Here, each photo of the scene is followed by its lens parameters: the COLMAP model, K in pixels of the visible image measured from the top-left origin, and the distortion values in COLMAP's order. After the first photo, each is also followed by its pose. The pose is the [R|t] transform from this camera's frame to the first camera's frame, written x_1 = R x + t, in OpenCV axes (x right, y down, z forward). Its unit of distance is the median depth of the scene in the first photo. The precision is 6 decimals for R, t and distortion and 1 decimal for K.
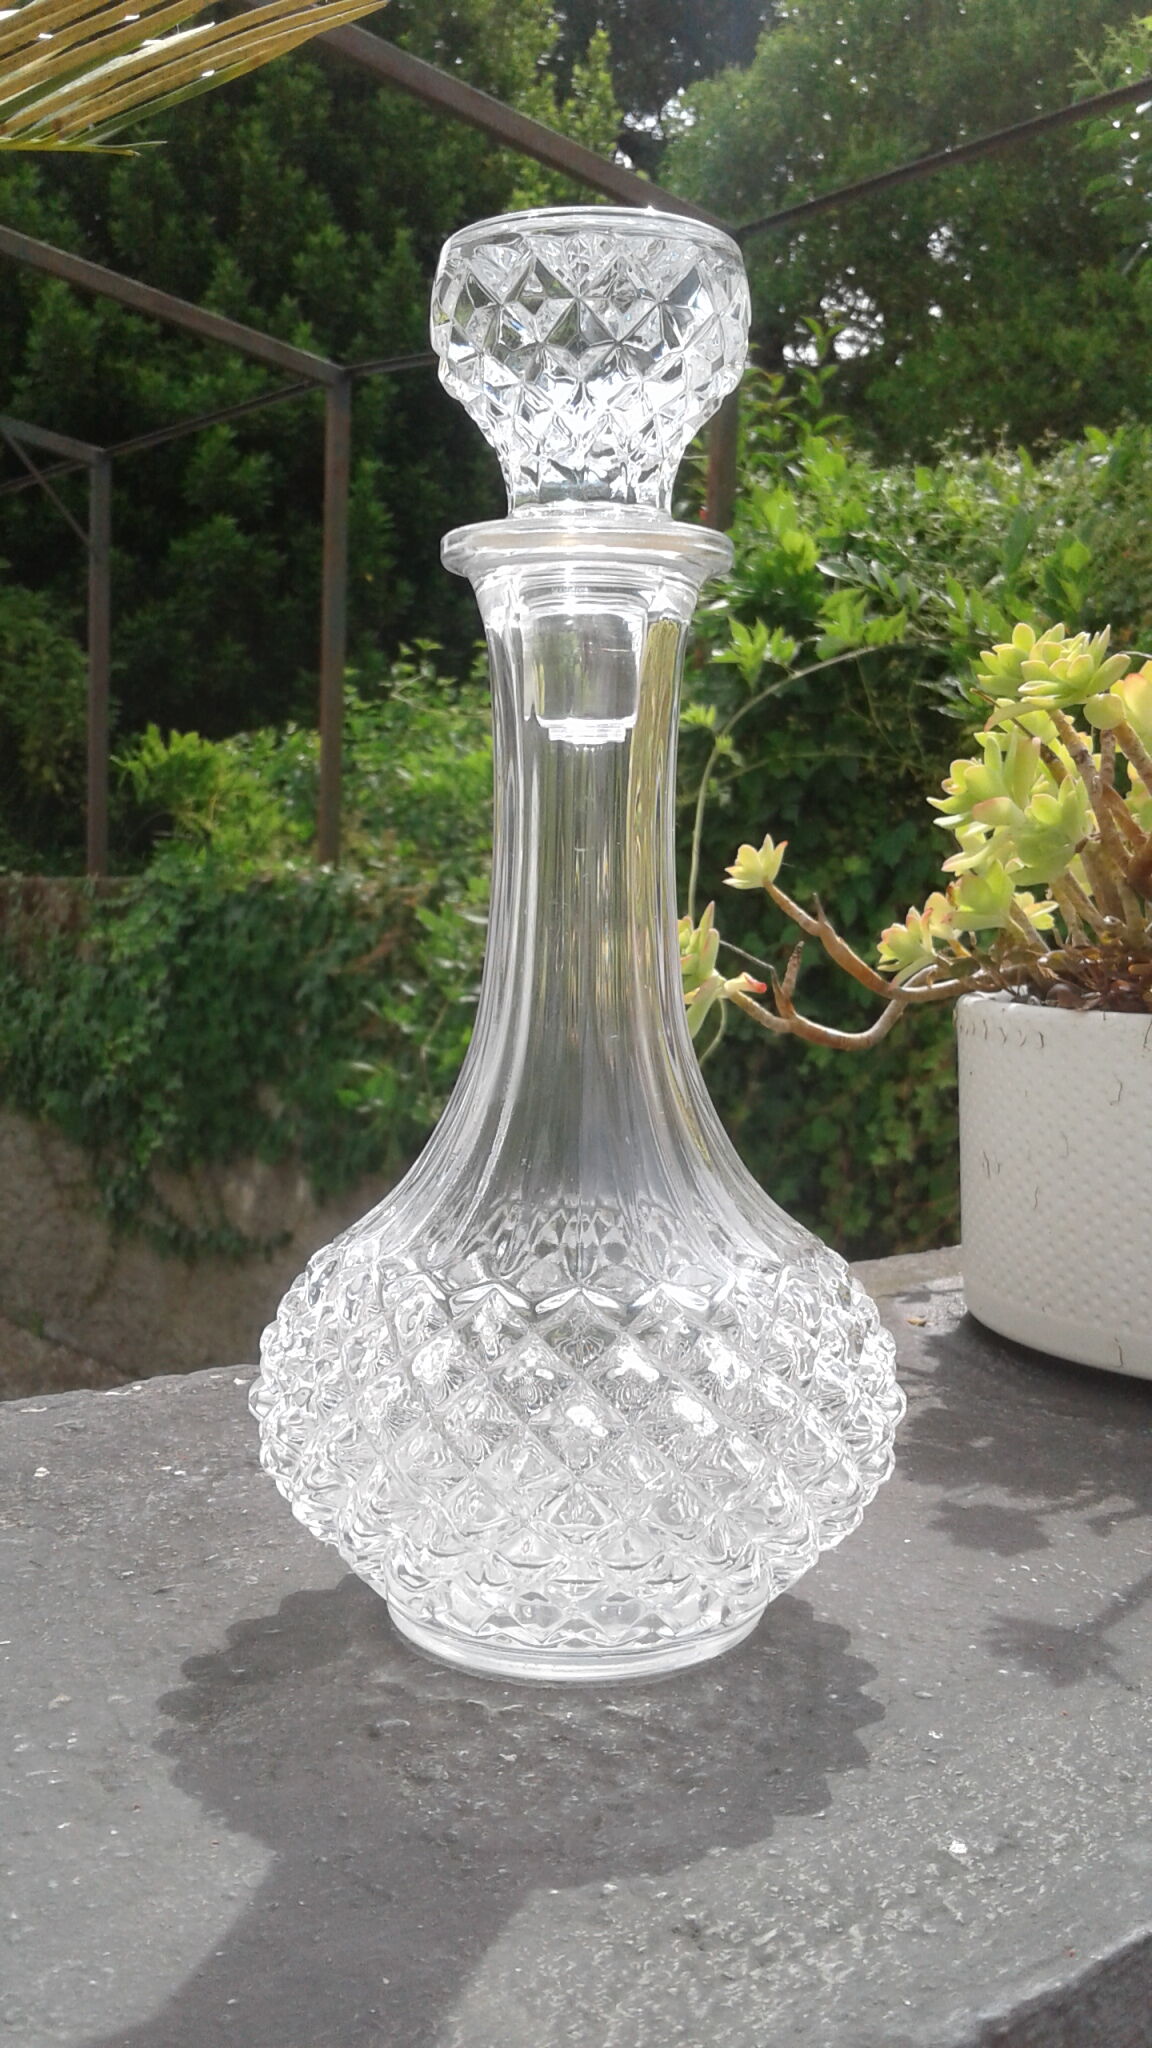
lens RADIAL K [[1892.4, 0, 556.7], [0, 1892.4, 1026.1], [0, 0, 1]] dist [0.001249, -0.030002]
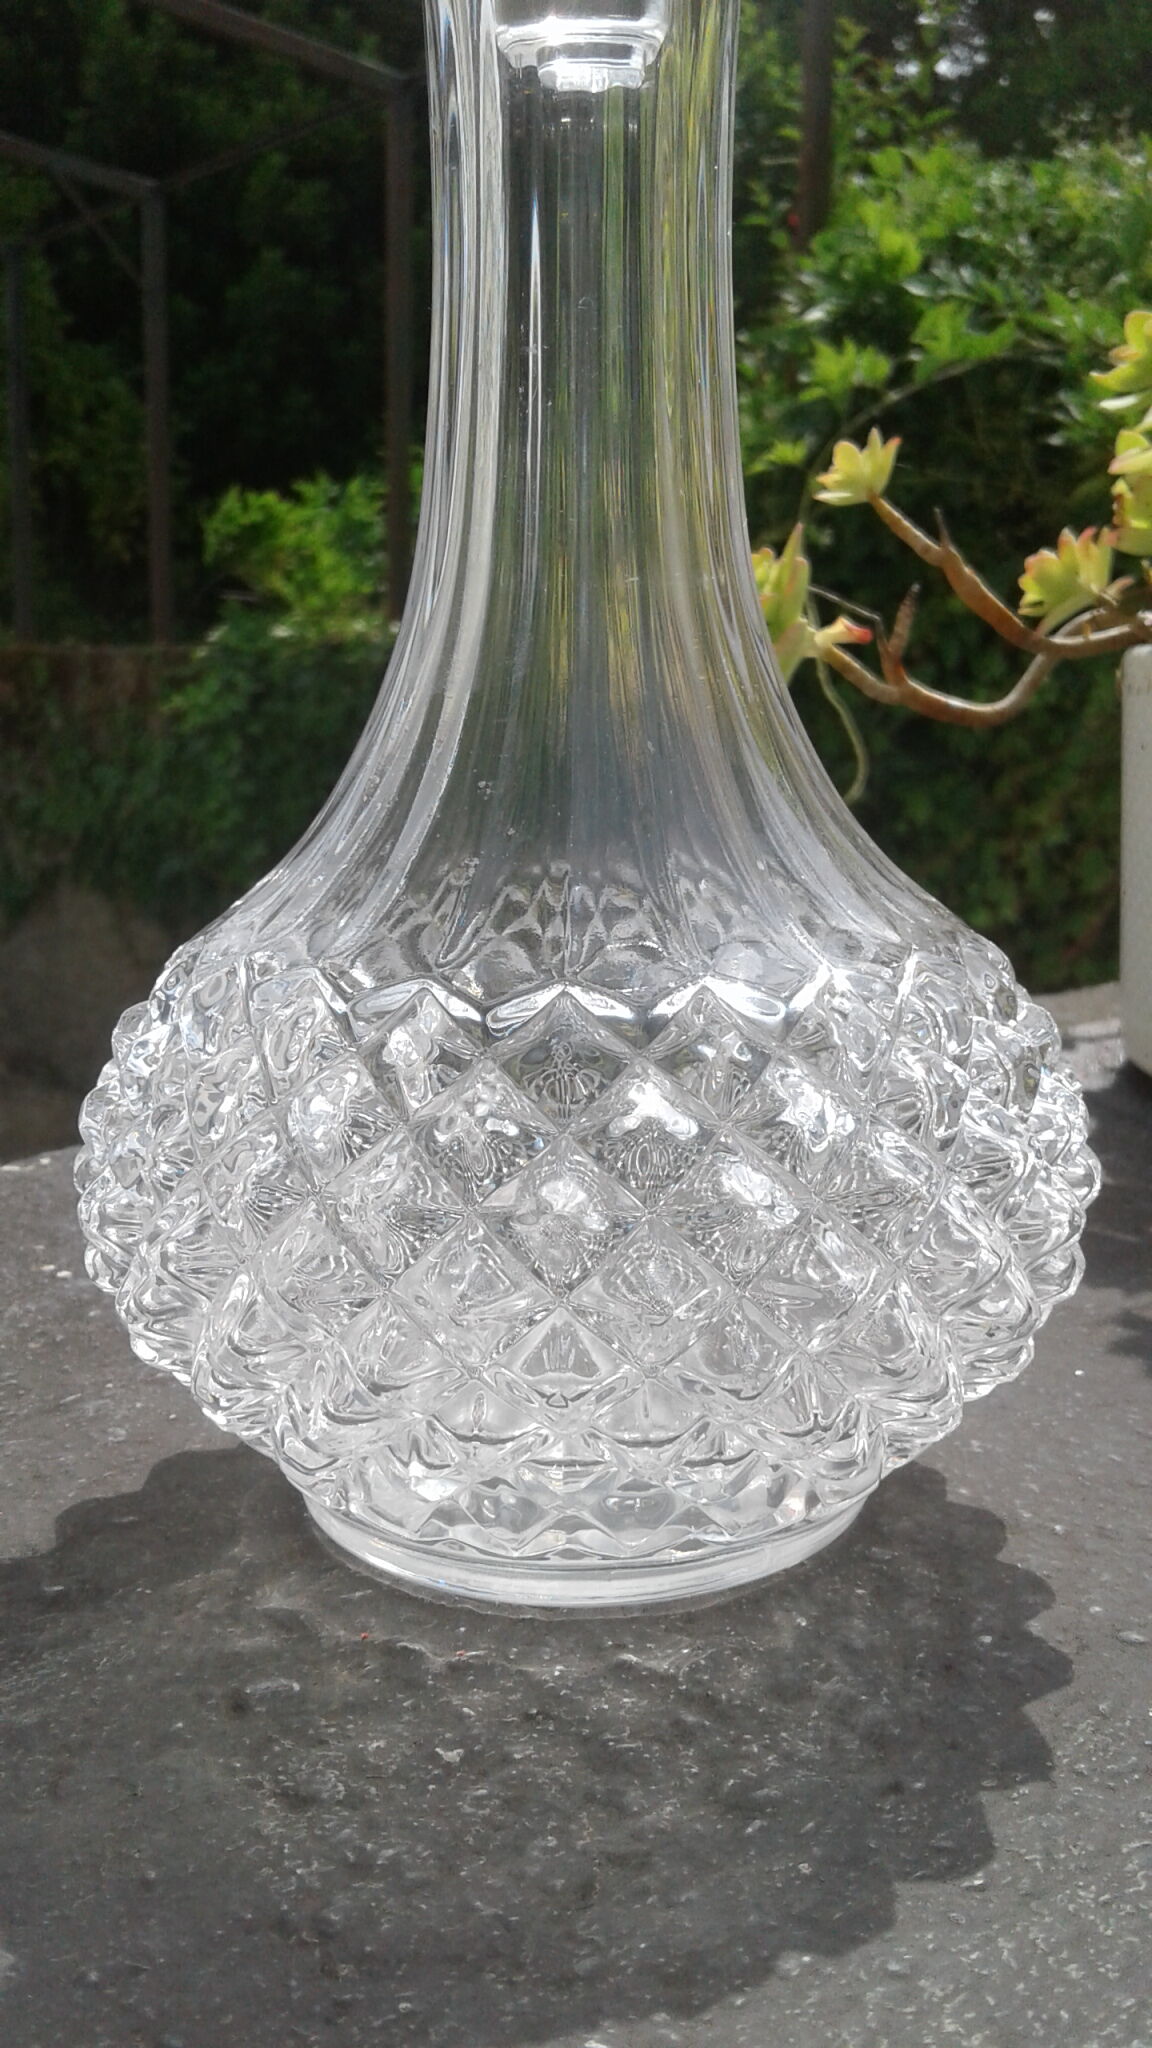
lens RADIAL K [[1930.3, 0, 576.0], [0, 1930.3, 1024.0], [0, 0, 1]] dist [-0.005116, -0.010600]
pose [[0.999326, -0.008275, -0.035759, 0.033180], [0.012382, 0.993148, 0.116209, 0.071831], [0.034553, -0.116574, 0.992581, 0.357490]]
